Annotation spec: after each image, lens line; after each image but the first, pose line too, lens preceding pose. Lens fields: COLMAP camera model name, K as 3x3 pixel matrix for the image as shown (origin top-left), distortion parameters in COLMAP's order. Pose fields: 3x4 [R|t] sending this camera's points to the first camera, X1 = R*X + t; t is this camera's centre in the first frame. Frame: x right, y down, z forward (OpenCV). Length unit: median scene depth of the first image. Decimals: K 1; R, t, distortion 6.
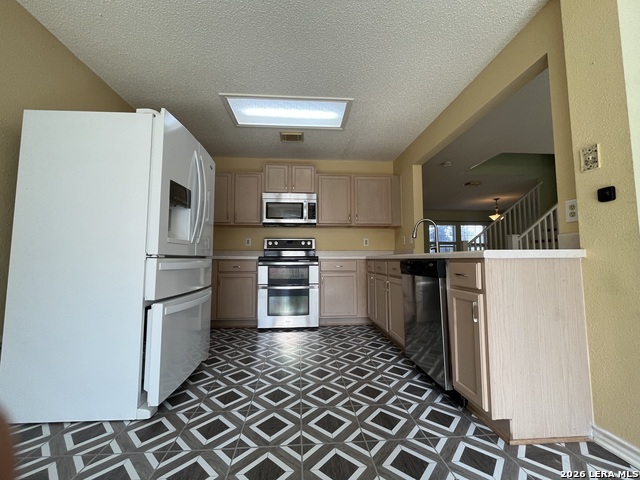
lens RADIAL K [[260.8, 0, 317.2], [0, 260.8, 239.7], [0, 0, 1]] dist [-0.005976, 0.001594]
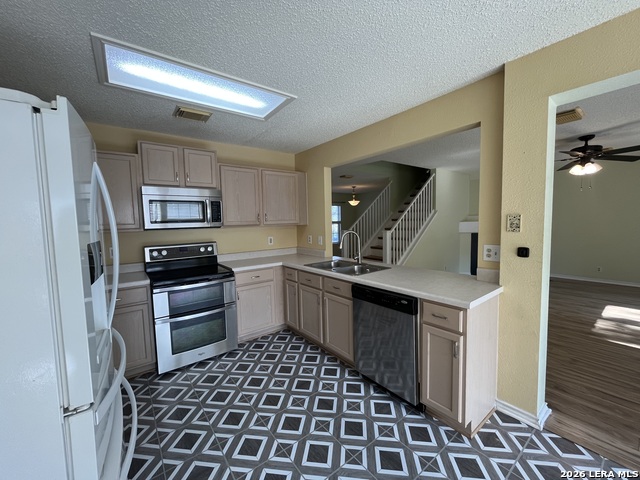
lens RADIAL K [[260.8, 0, 319.9], [0, 260.8, 239.9], [0, 0, 1]] dist [-0.005976, 0.001594]
pose [[0.834705, -0.057929, 0.547641, -0.227682], [-0.017803, 0.991093, 0.131972, -0.154400], [-0.550409, -0.119908, 0.826240, 0.164209]]
